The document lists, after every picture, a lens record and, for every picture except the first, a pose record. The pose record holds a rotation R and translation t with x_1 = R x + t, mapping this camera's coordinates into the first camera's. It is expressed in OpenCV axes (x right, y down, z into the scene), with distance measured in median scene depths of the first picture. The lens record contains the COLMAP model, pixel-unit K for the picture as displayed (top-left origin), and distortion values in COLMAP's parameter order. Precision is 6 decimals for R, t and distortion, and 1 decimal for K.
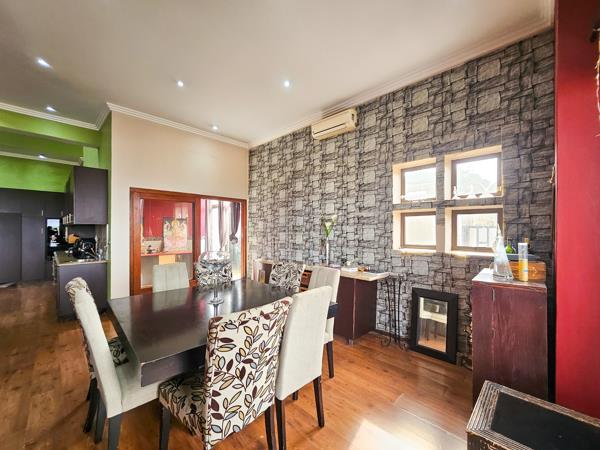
lens RADIAL K [[251.9, 0, 300.0], [0, 251.9, 227.7], [0, 0, 1]] dist [0.000950, -0.000811]
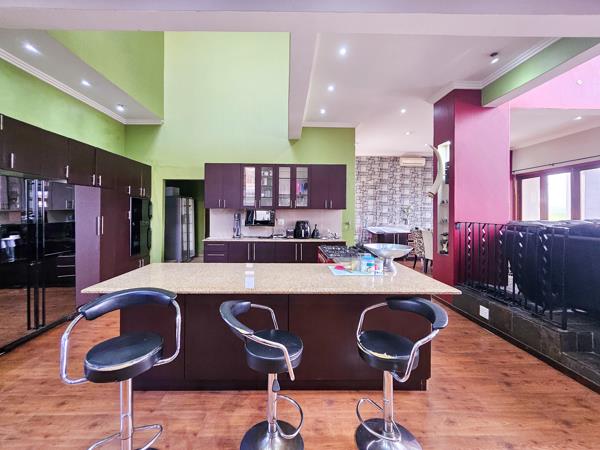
lens RADIAL K [[251.9, 0, 284.8], [0, 251.9, 213.1], [0, 0, 1]] dist [0.000950, -0.000811]
pose [[0.692946, 0.001571, 0.720988, -2.087292], [-0.010227, 0.999918, 0.007651, 0.000175], [-0.720917, -0.012675, 0.692905, 0.340600]]
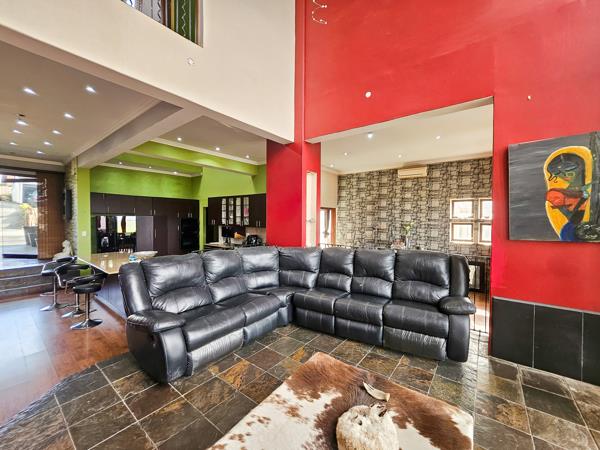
lens RADIAL K [[251.9, 0, 302.9], [0, 251.9, 222.6], [0, 0, 1]] dist [0.000950, -0.000811]
pose [[0.992860, 0.004634, 0.119197, -0.878288], [-0.007704, 0.999650, 0.025305, -0.092015], [-0.119038, -0.026042, 0.992548, -0.717844]]
